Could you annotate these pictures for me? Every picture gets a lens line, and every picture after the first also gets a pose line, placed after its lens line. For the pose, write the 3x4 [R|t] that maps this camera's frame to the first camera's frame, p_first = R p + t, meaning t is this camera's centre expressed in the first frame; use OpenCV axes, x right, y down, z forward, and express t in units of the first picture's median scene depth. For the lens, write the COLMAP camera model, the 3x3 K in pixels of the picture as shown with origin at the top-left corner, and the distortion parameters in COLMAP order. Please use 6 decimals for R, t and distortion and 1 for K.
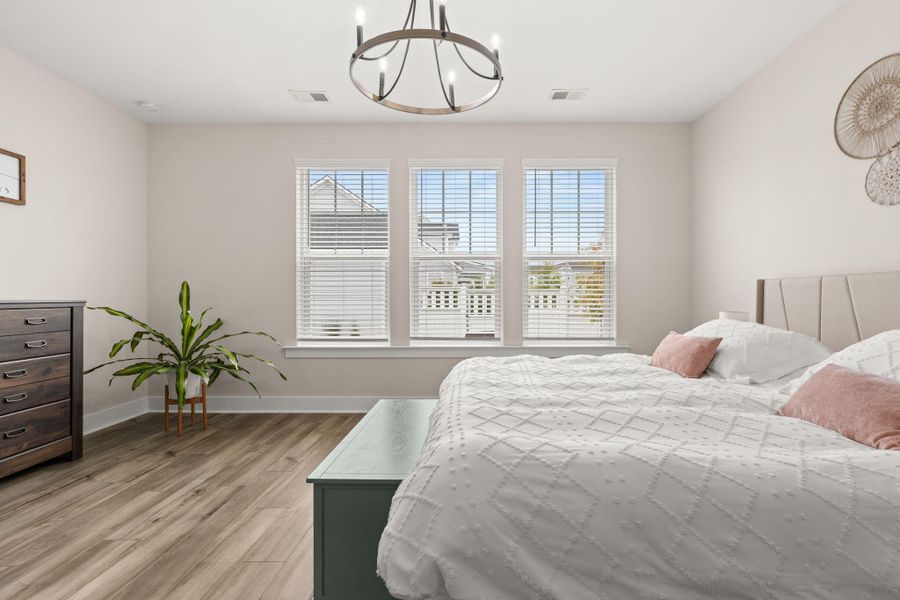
lens RADIAL K [[397.9, 0, 450.0], [0, 397.9, 300.4], [0, 0, 1]] dist [0.000607, 0.000466]
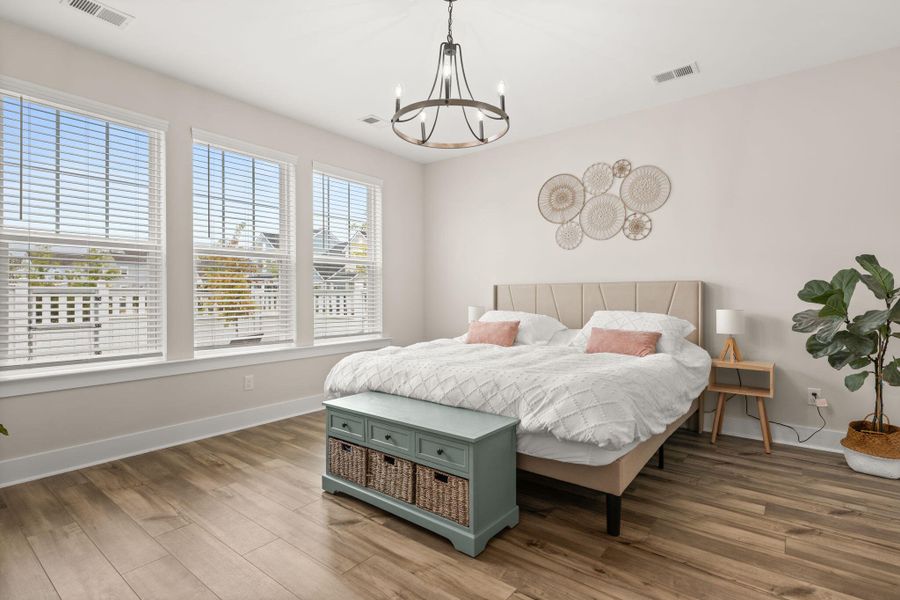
lens RADIAL K [[443.8, 0, 452.2], [0, 443.8, 292.1], [0, 0, 1]] dist [0.032596, 0.000511]
pose [[0.655075, 0.004504, 0.755551, -0.293873], [0.011416, 0.999809, -0.015858, -0.000080], [-0.755478, 0.019013, 0.654898, -0.002046]]
